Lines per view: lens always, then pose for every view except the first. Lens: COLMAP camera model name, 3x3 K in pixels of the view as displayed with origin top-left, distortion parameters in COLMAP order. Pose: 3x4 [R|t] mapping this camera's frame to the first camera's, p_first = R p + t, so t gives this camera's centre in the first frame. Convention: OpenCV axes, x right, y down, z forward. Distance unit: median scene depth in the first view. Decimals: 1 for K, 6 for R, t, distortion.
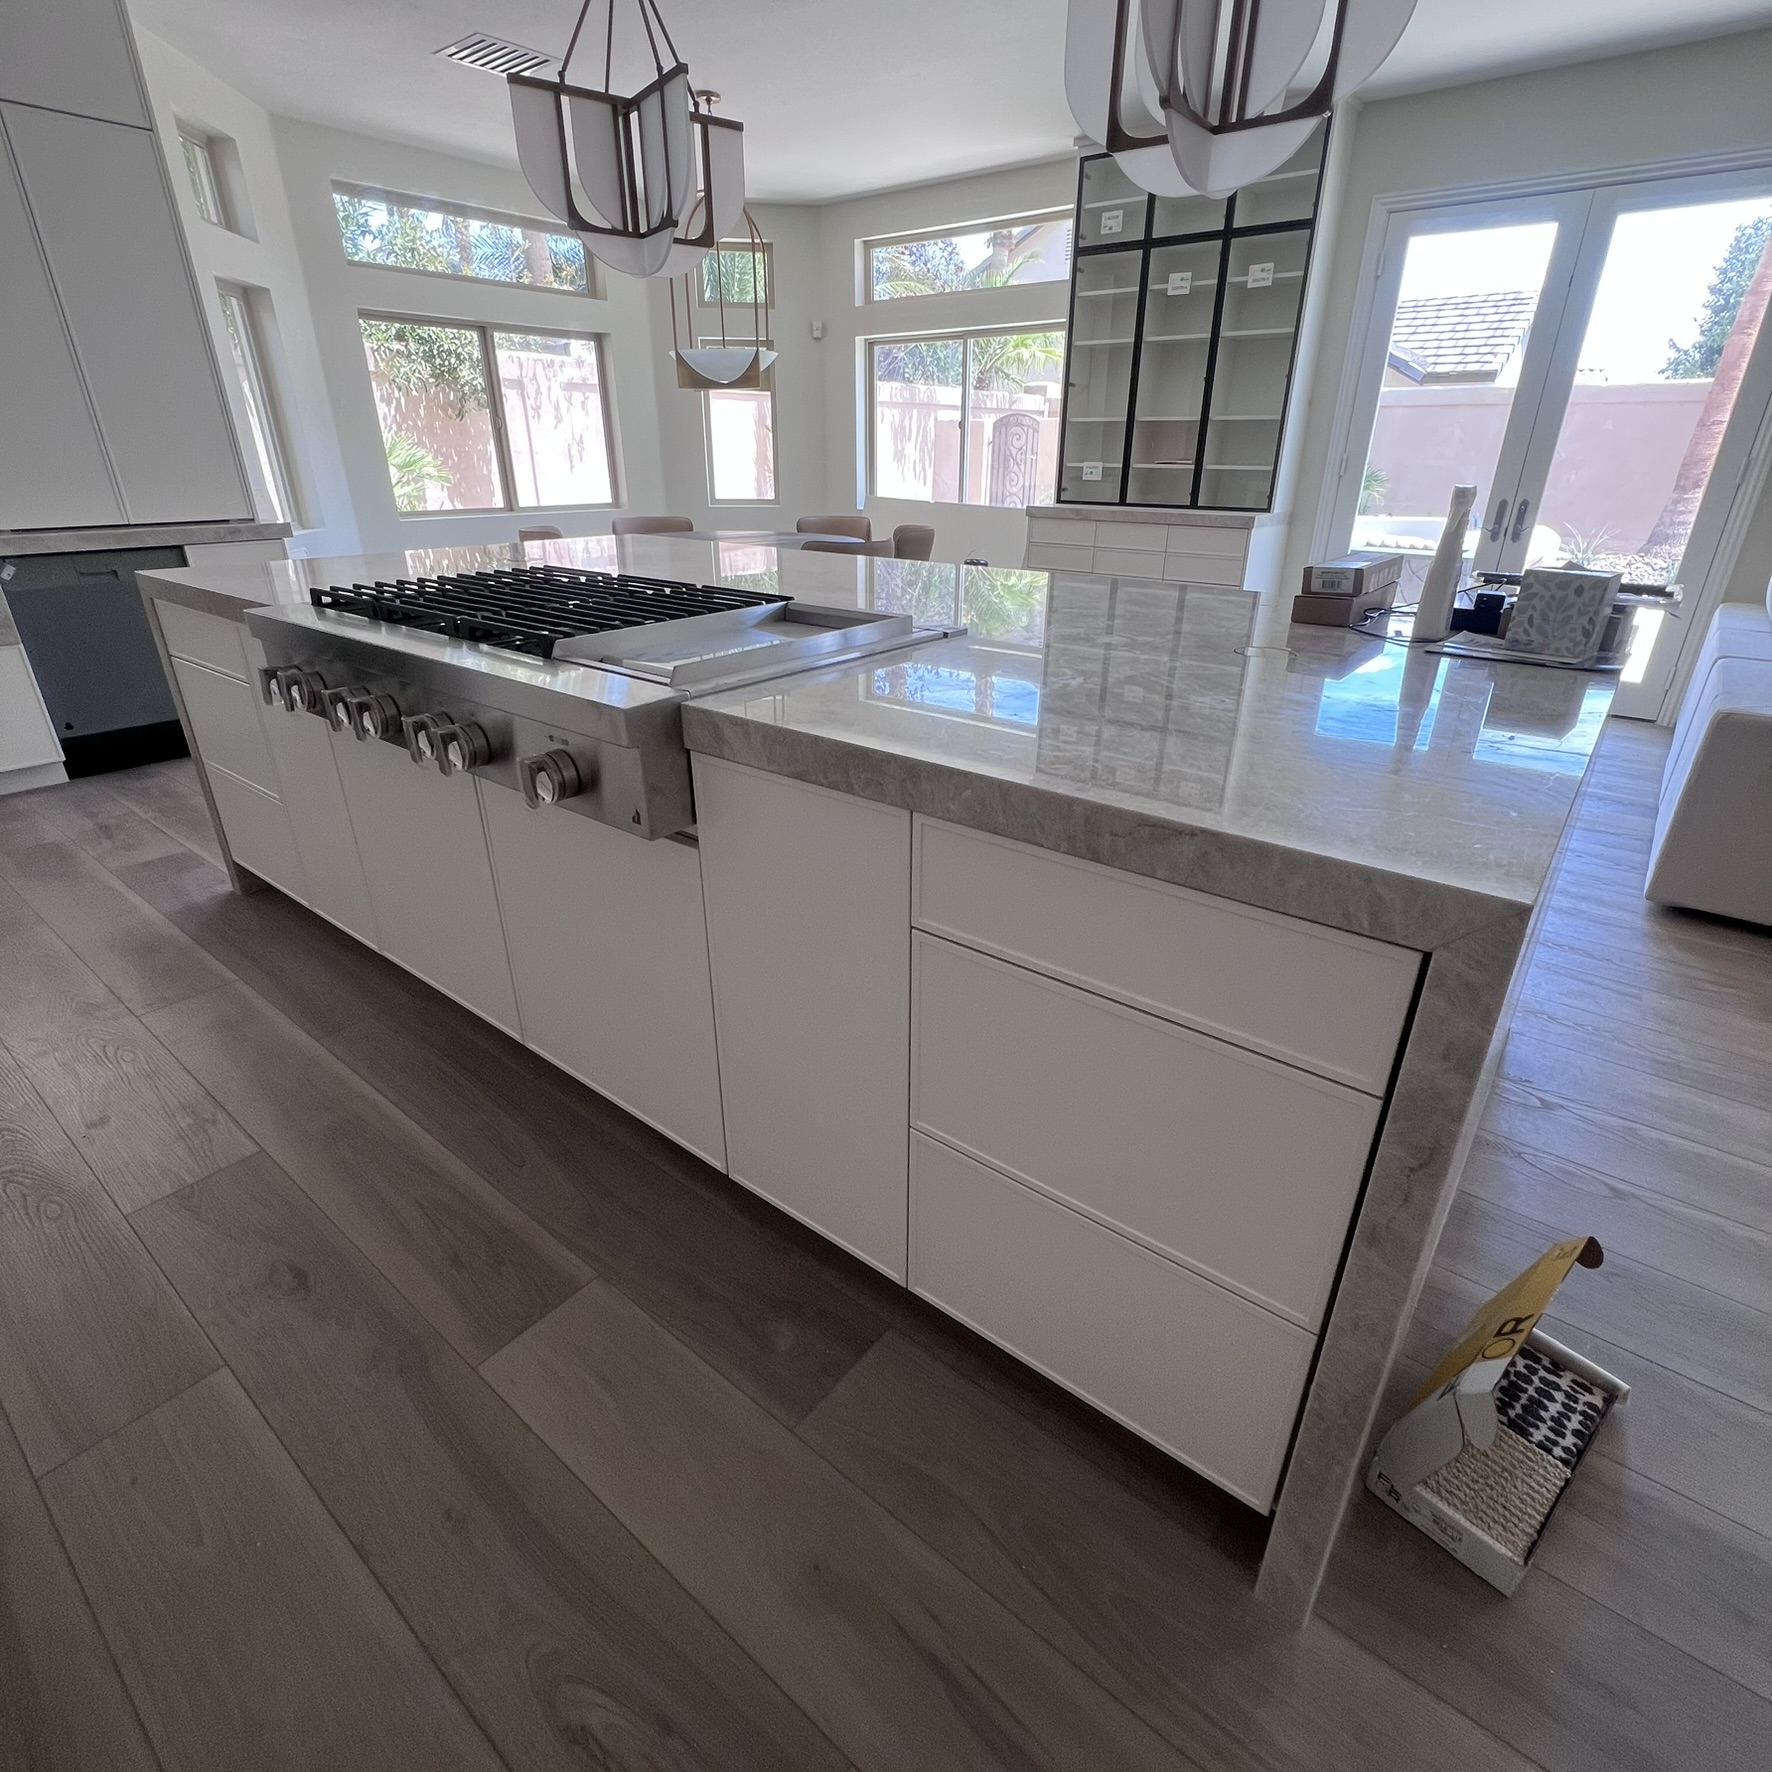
lens RADIAL K [[947.0, 0, 898.8], [0, 947.0, 875.4], [0, 0, 1]] dist [0.001595, -0.000080]
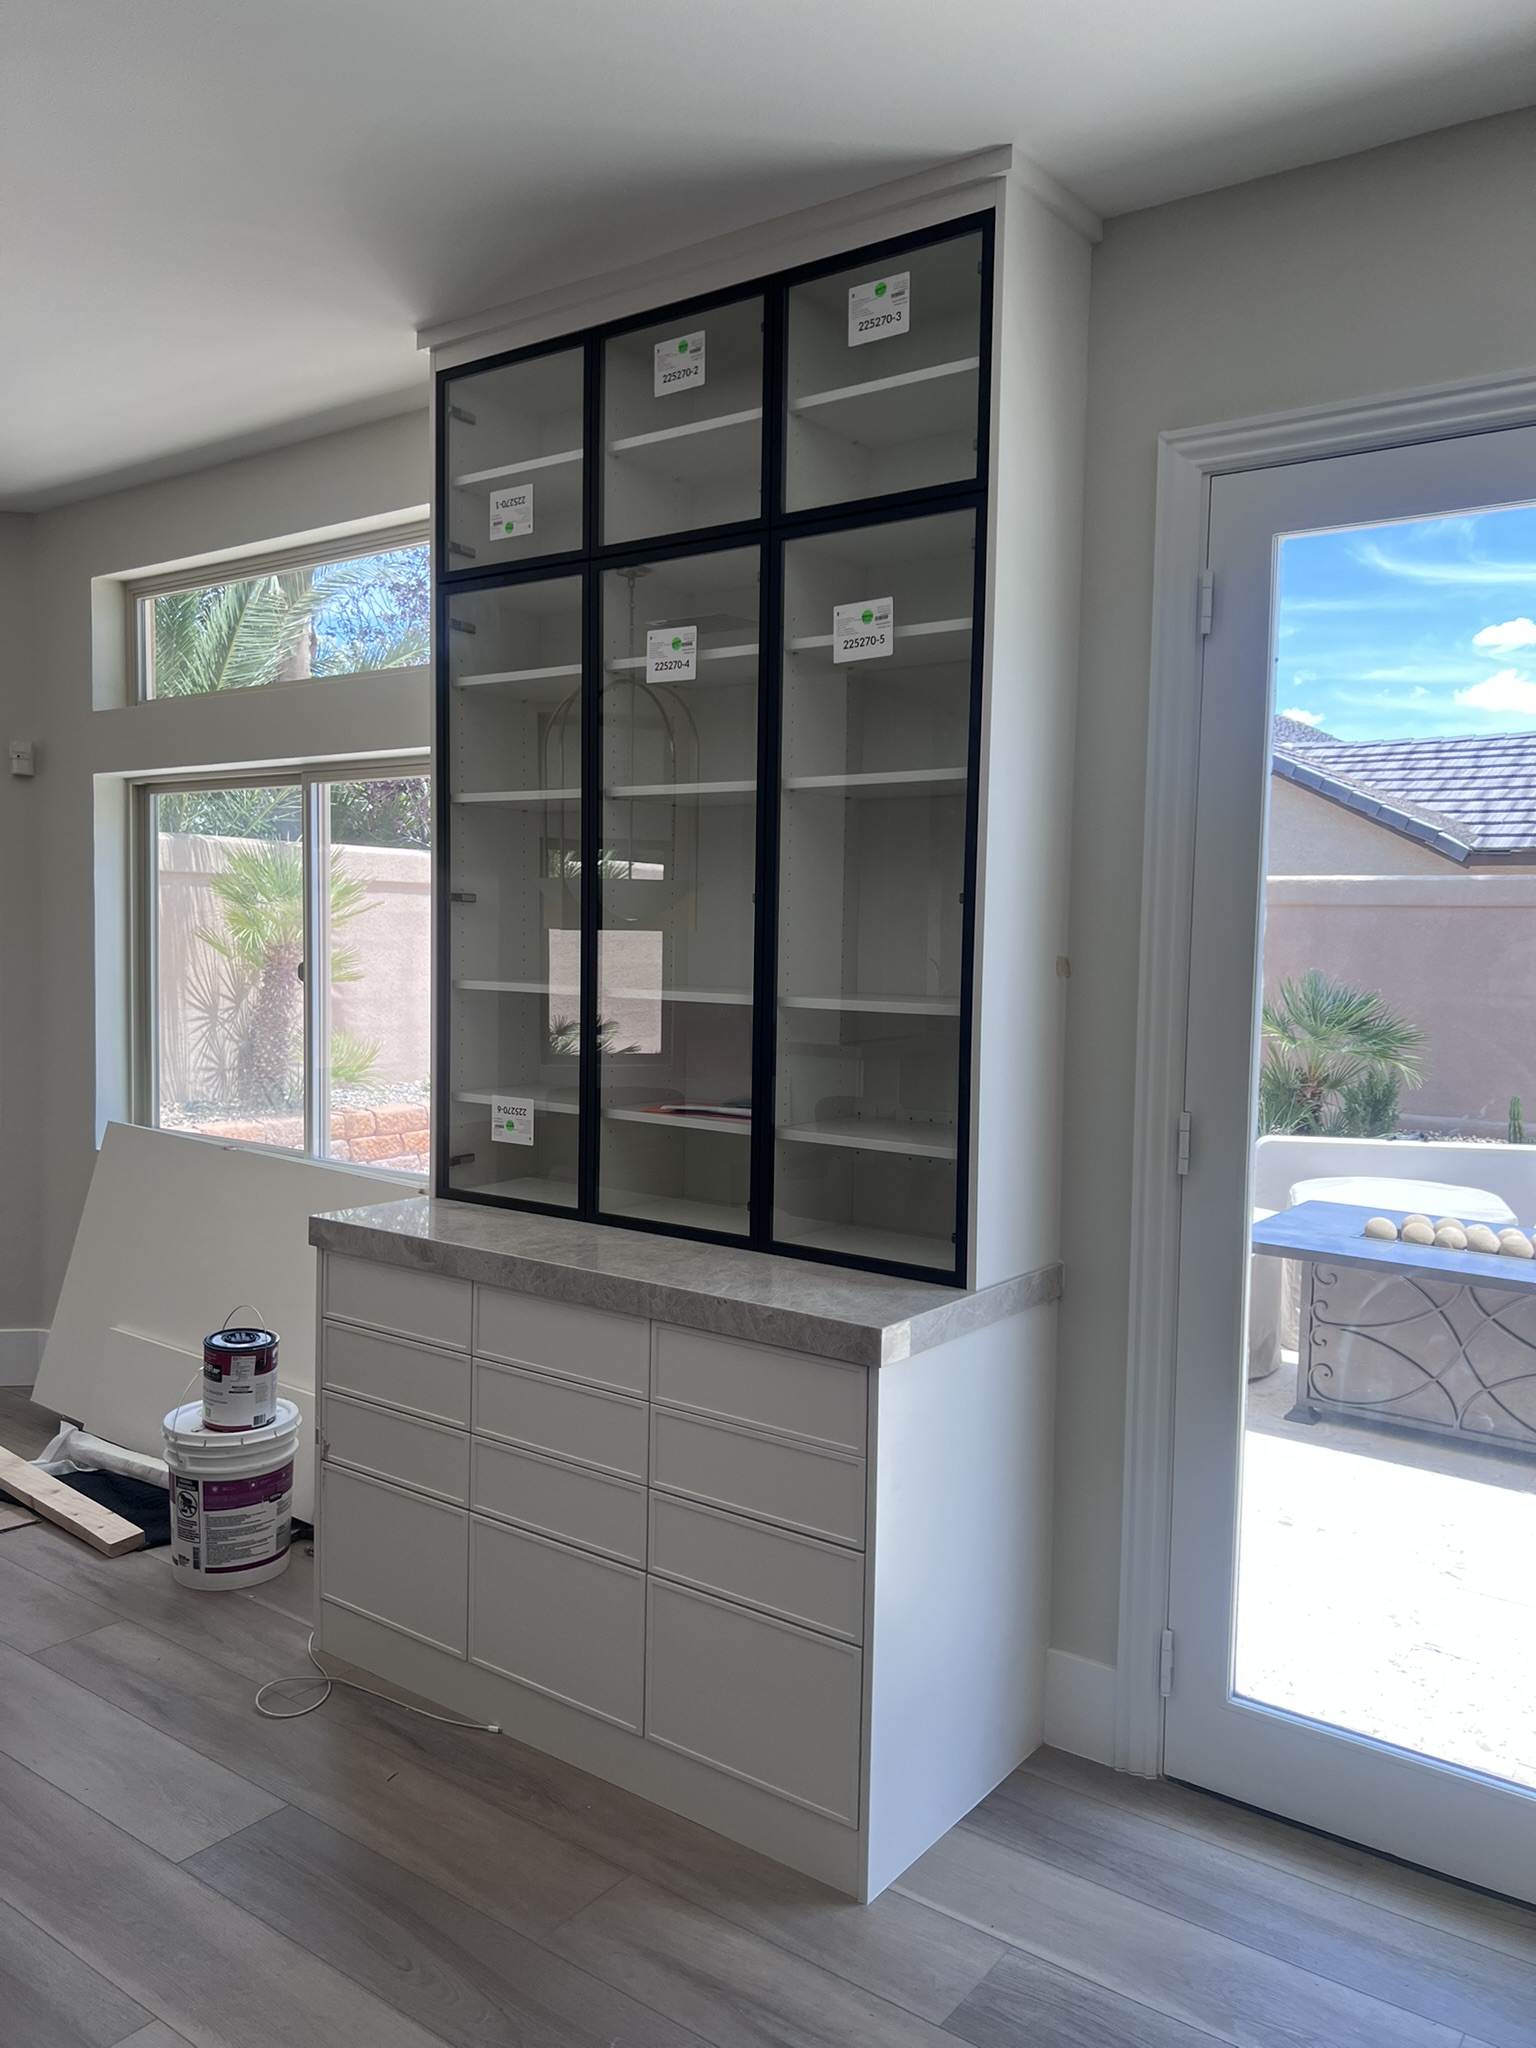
lens RADIAL K [[1535.1, 0, 767.3], [0, 1535.1, 1036.4], [0, 0, 1]] dist [0.032499, -0.031393]
pose [[0.999597, 0.012376, 0.025546, 0.298780], [-0.002764, 0.938108, -0.346331, -0.272608], [-0.028251, 0.346121, 0.937765, 0.476270]]
